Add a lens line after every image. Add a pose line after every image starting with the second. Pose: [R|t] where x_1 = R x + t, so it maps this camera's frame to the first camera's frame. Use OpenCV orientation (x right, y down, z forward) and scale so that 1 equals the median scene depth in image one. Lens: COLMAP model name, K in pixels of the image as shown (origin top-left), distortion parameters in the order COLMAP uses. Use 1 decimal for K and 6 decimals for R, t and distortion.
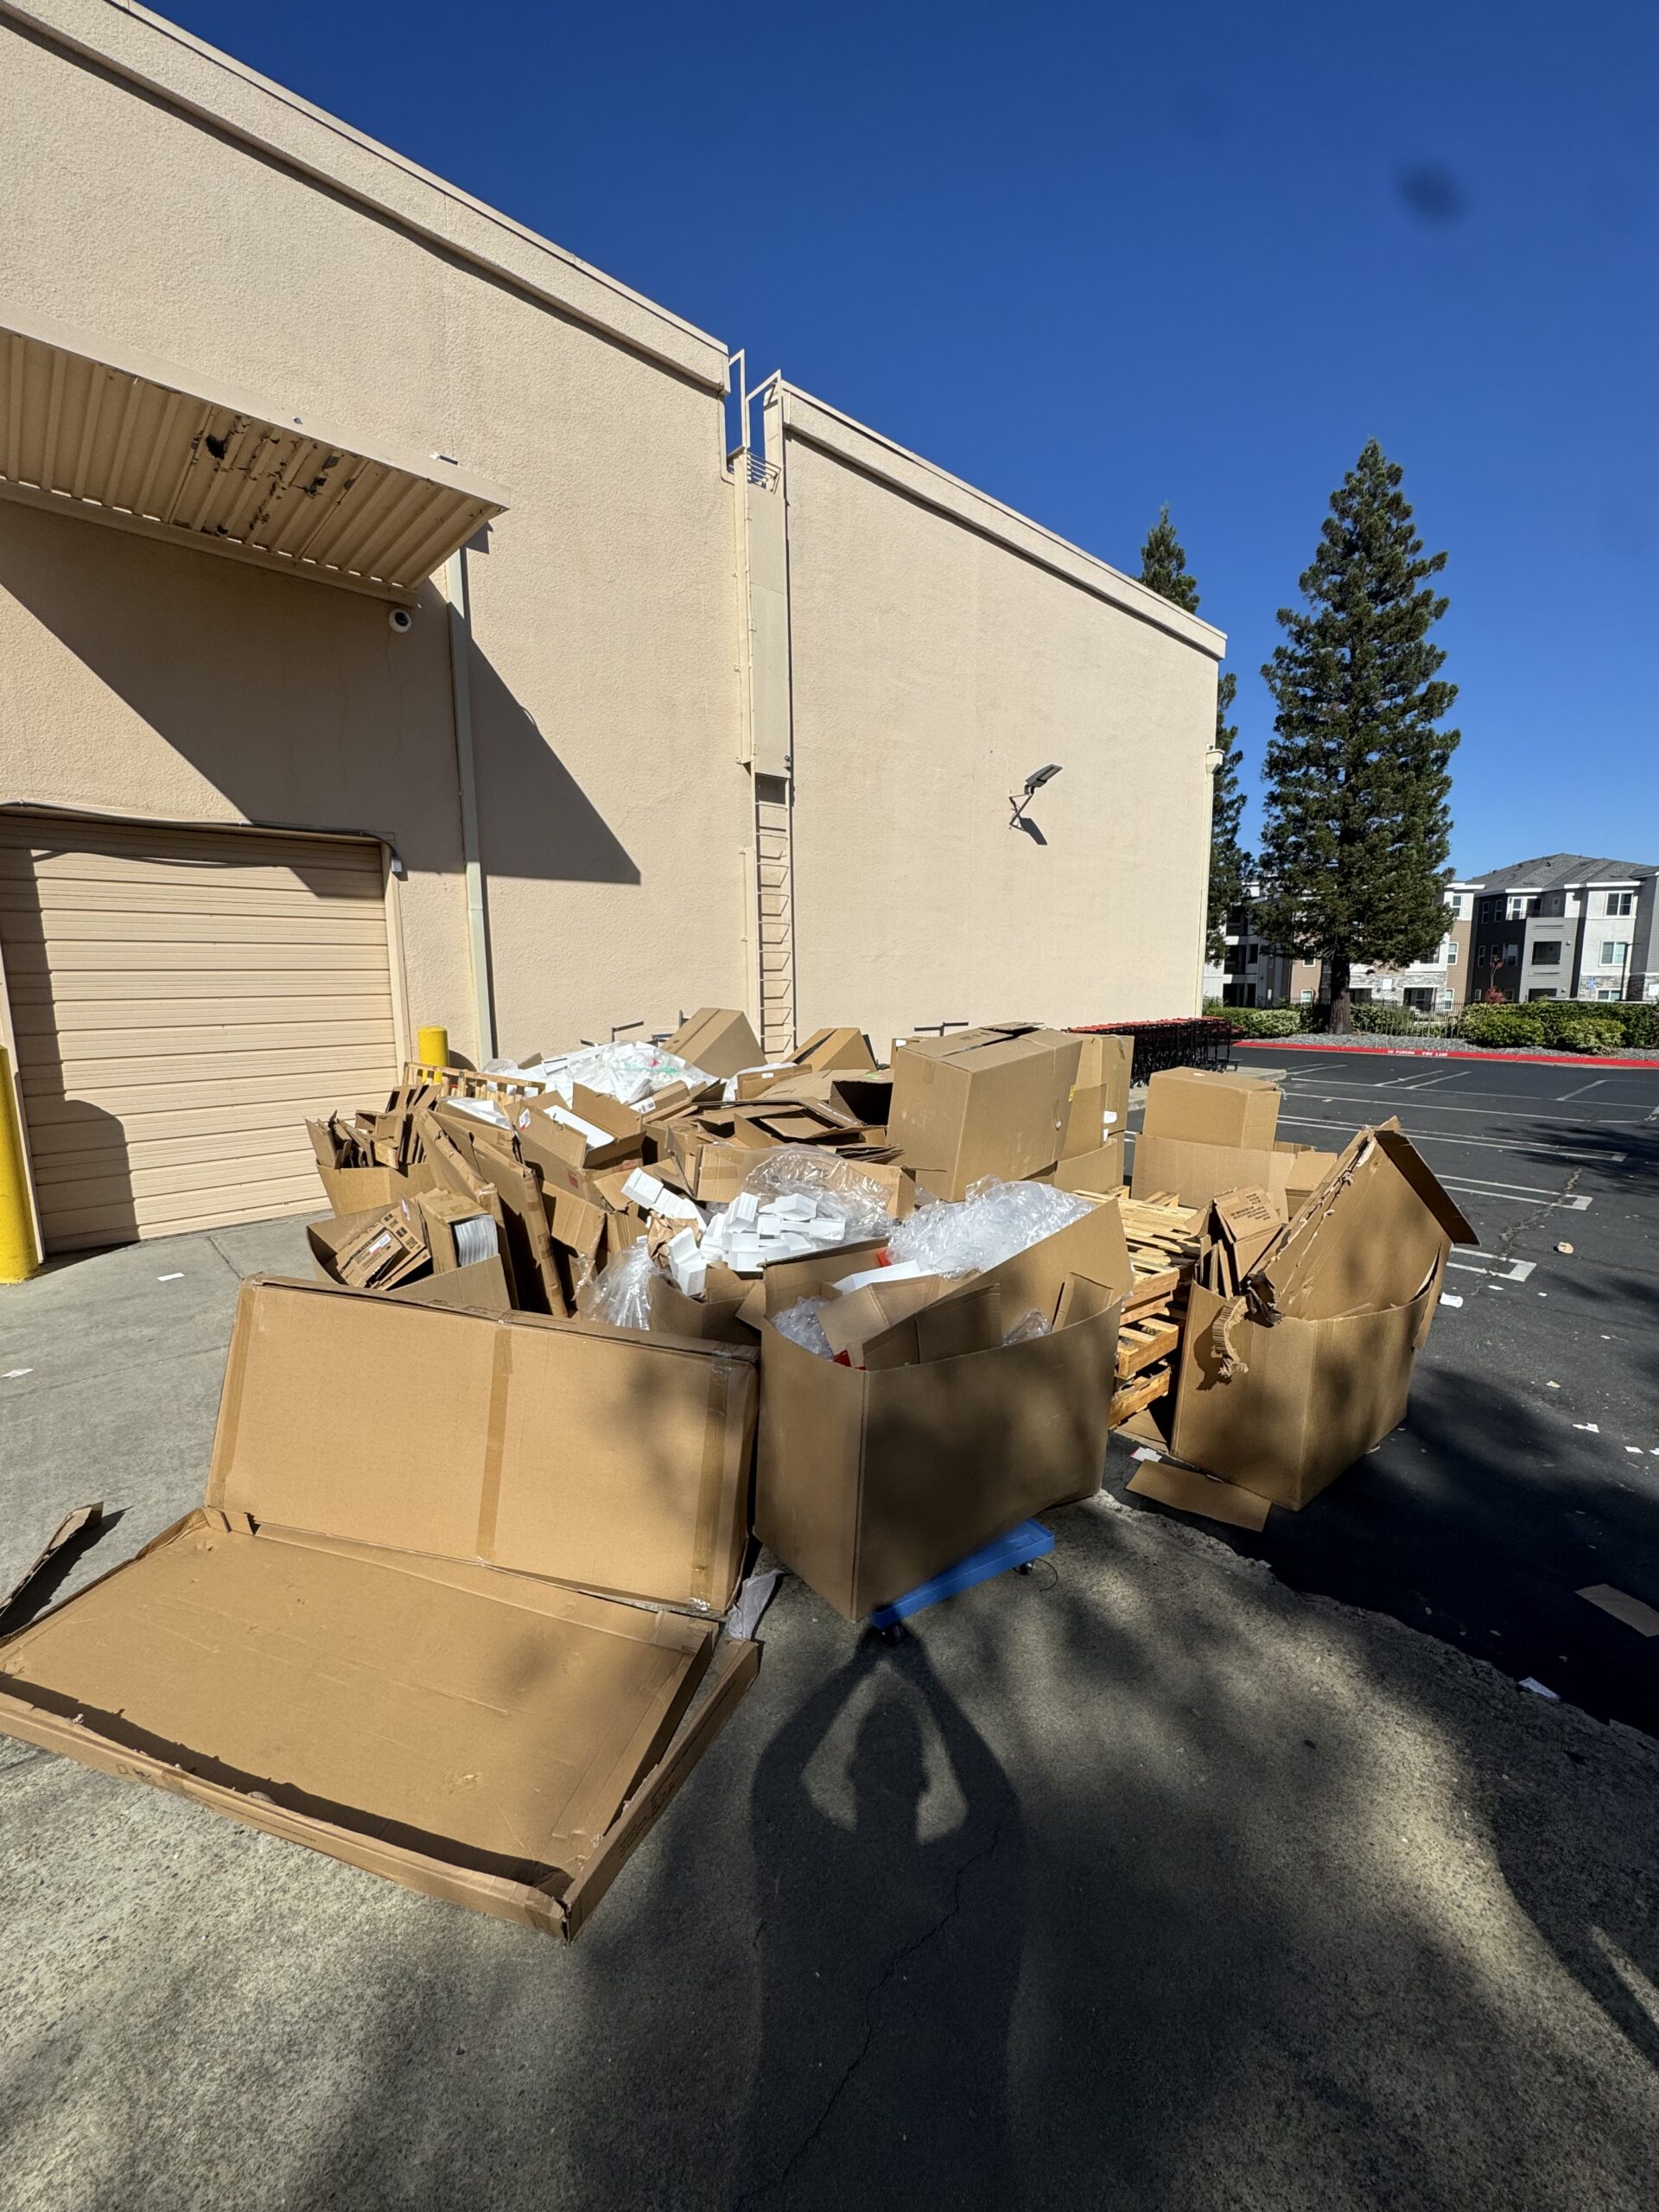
lens RADIAL K [[885.2, 0, 829.7], [0, 885.2, 1110.9], [0, 0, 1]] dist [-0.002976, -0.000631]
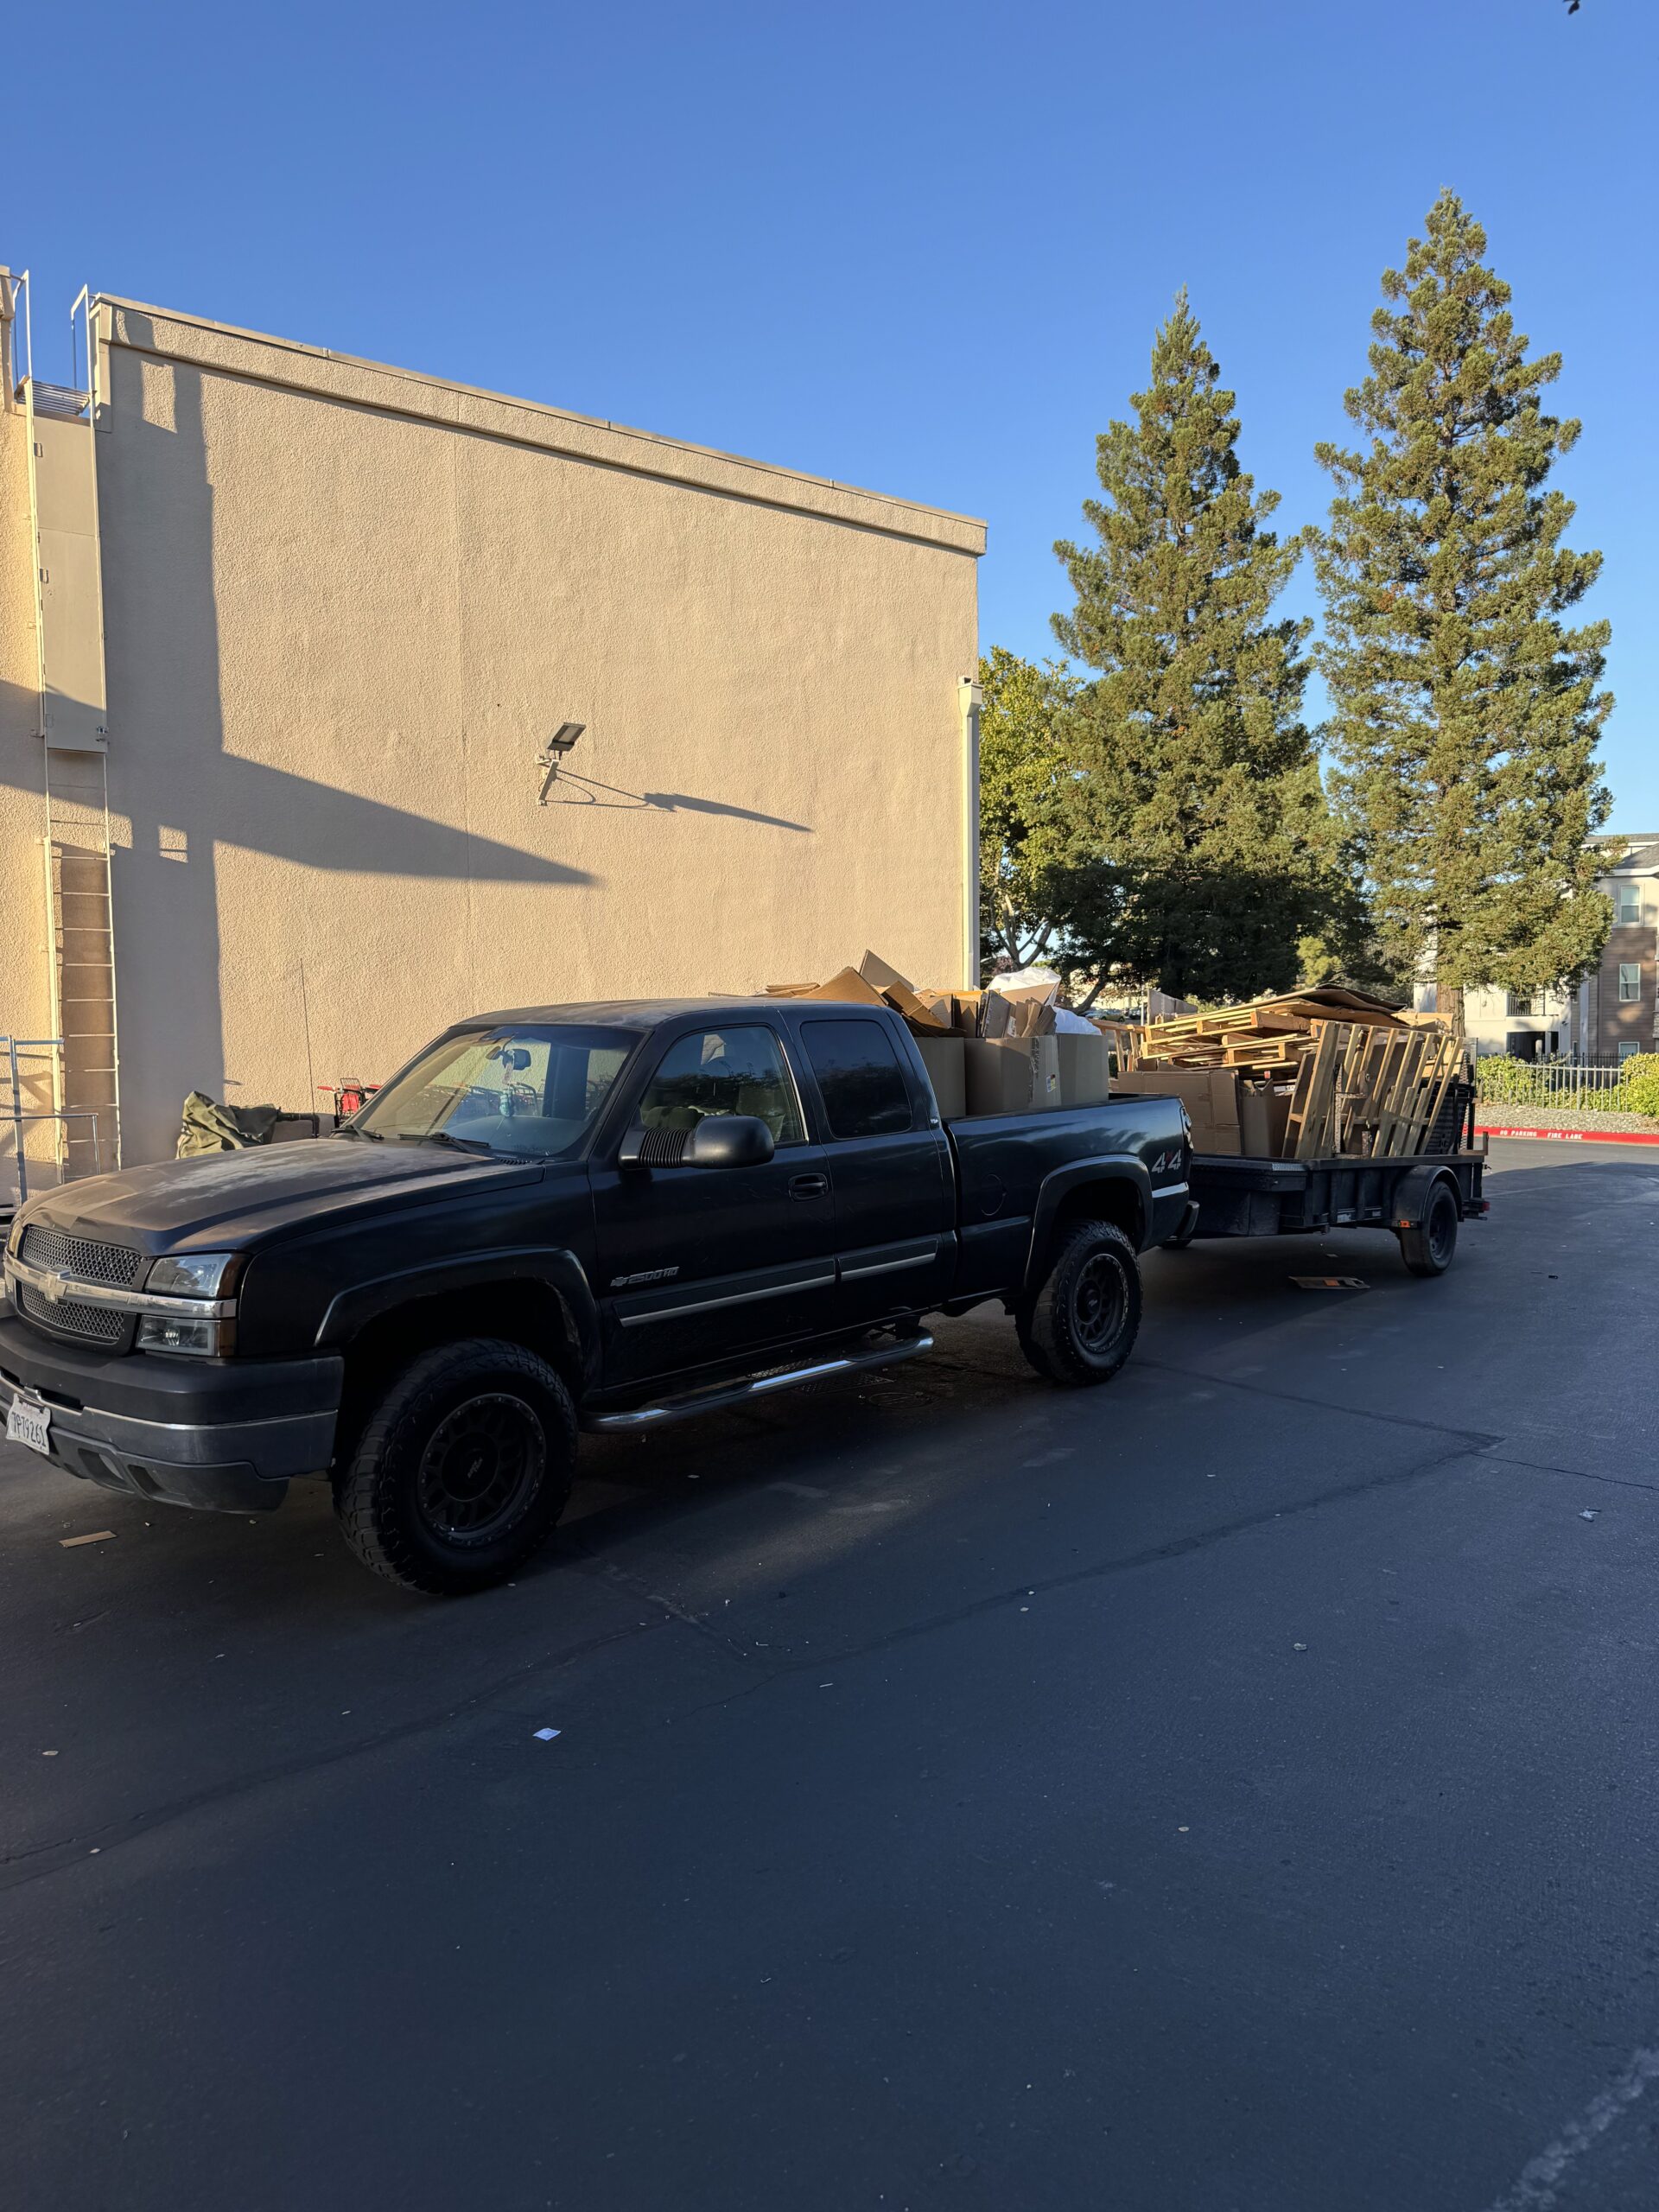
lens RADIAL K [[1559.4, 0, 847.9], [0, 1559.4, 1111.2], [0, 0, 1]] dist [0.110024, -0.162971]
pose [[0.997486, 0.003921, -0.070750, 0.962619], [-0.010598, 0.995492, -0.094253, 0.103328], [0.070061, 0.094766, 0.993031, -0.467584]]
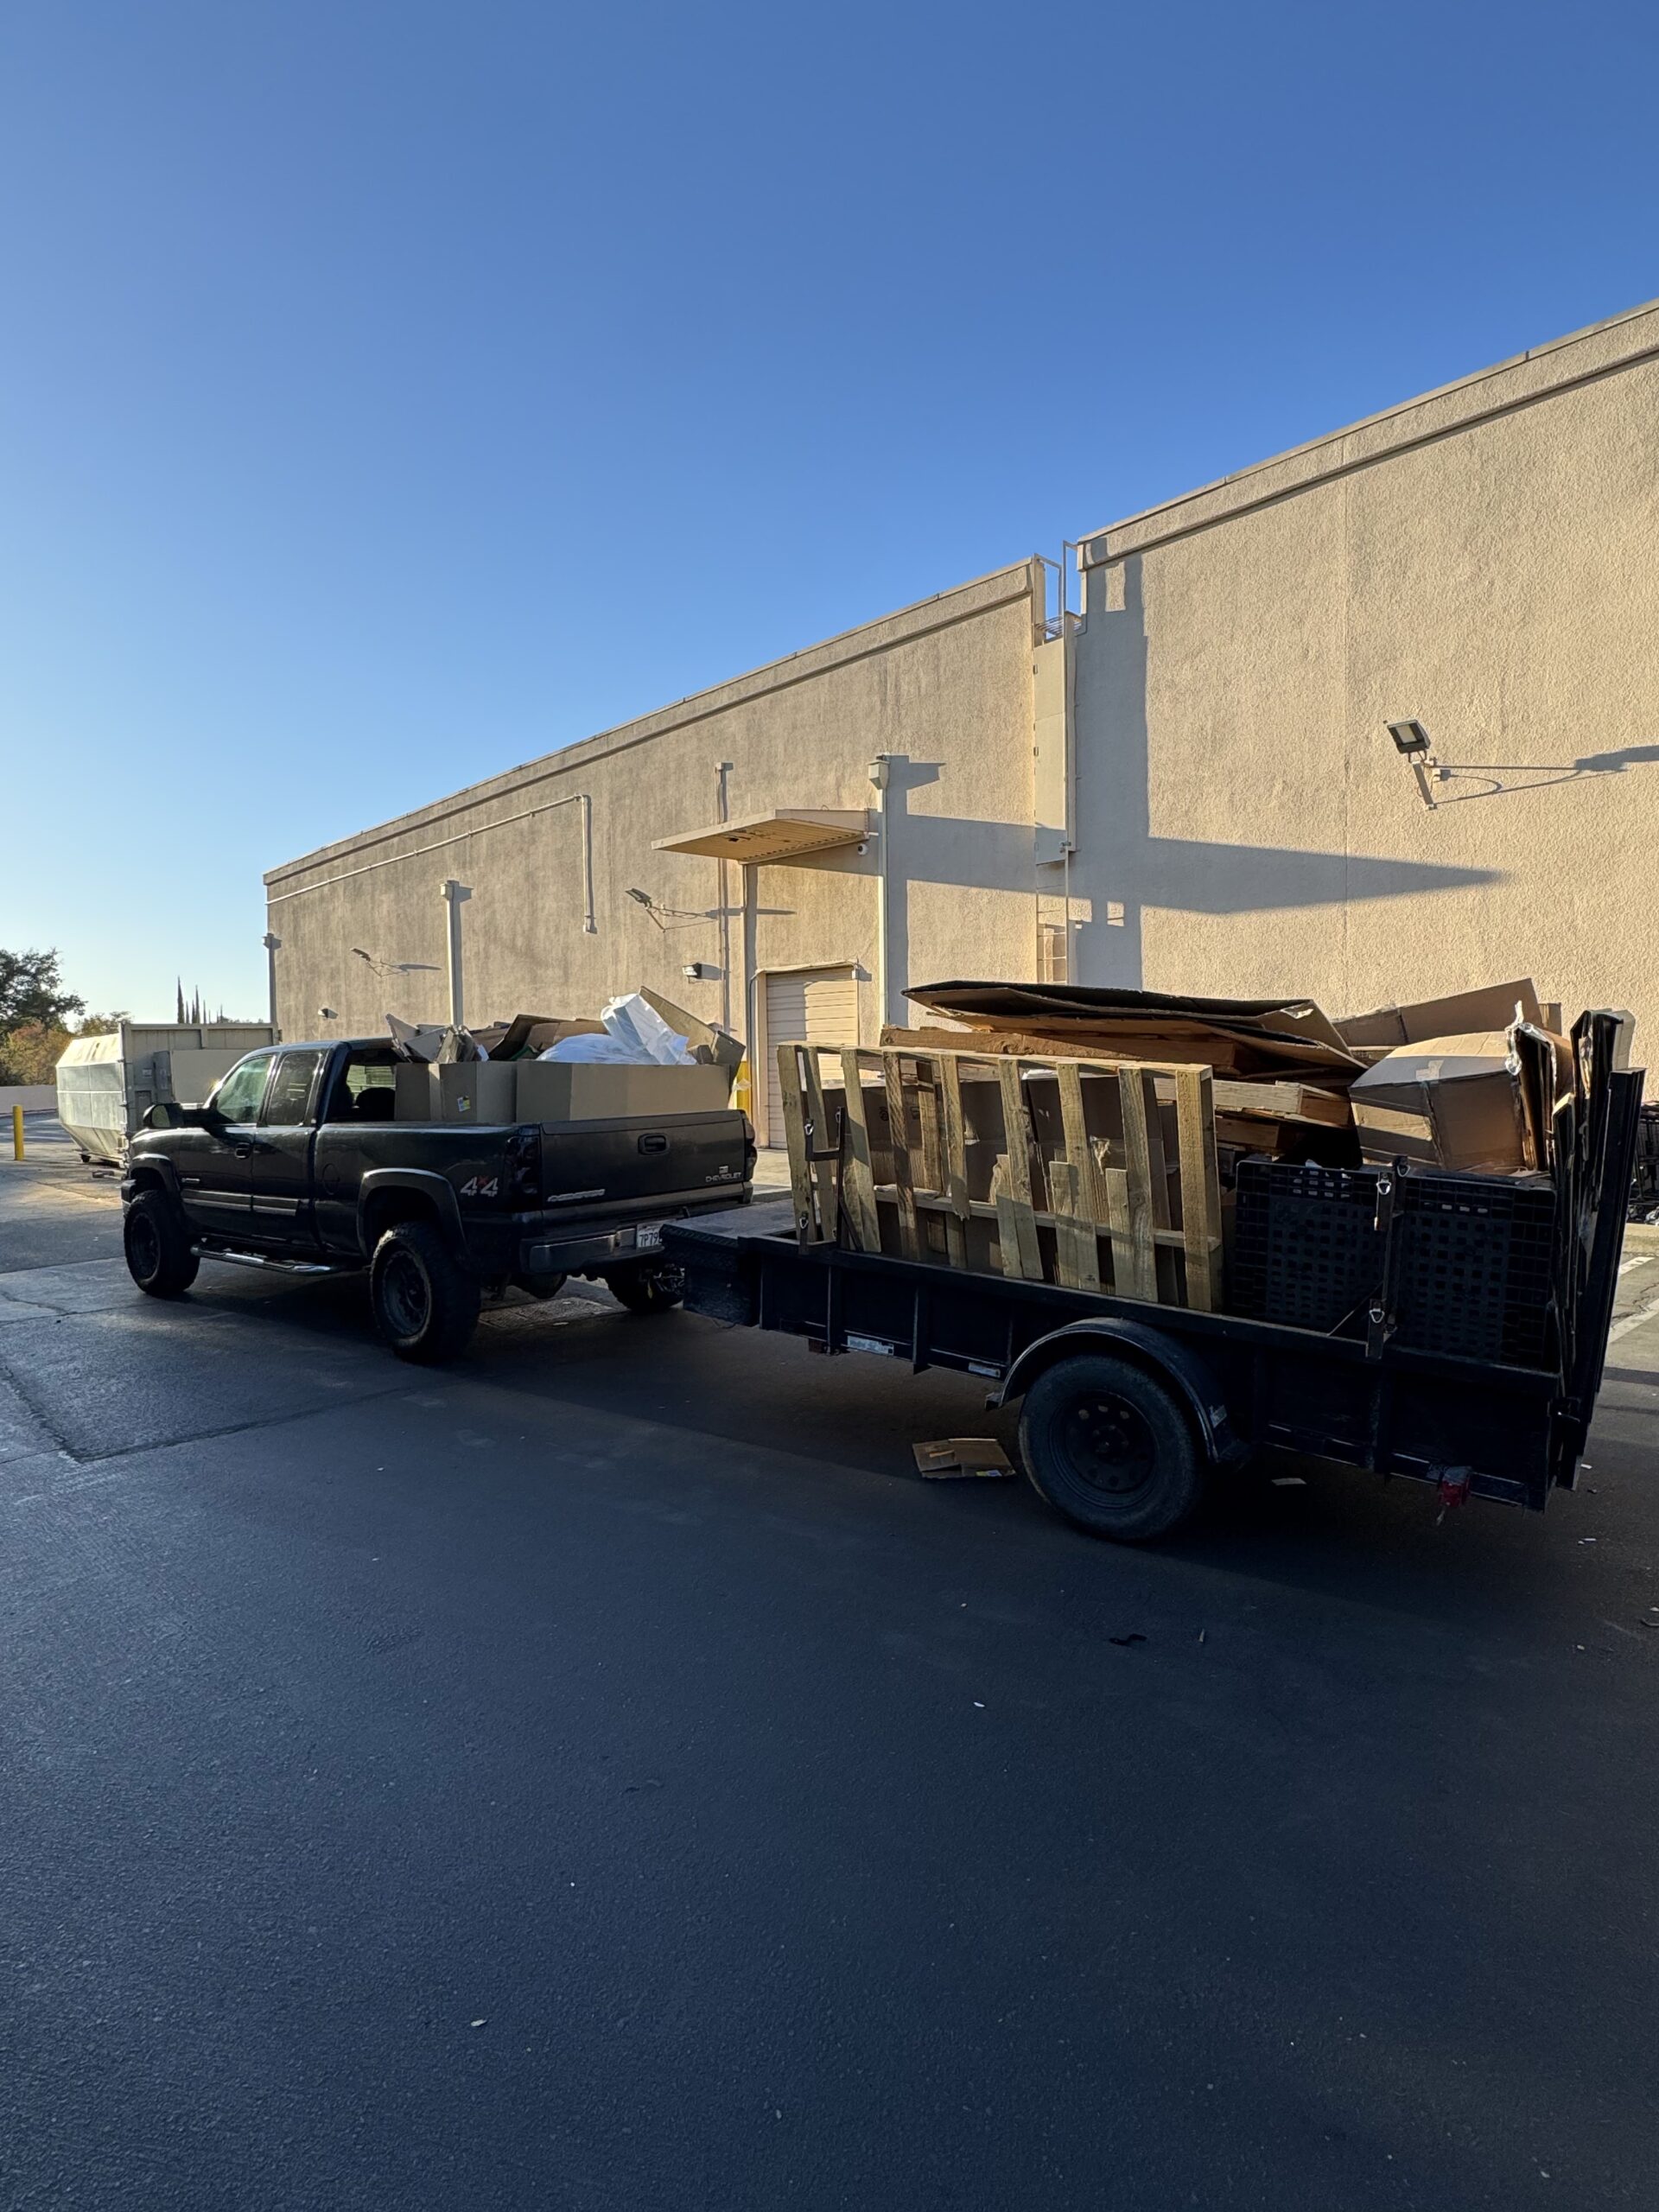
lens RADIAL K [[1168.1, 0, 829.4], [0, 1168.1, 1112.0], [0, 0, 1]] dist [0.000207, -0.000136]
pose [[-0.007705, 0.052906, -0.998570, 1.998166], [-0.135971, 0.989269, 0.053462, -0.111195], [0.990683, 0.136189, -0.000429, 0.968347]]
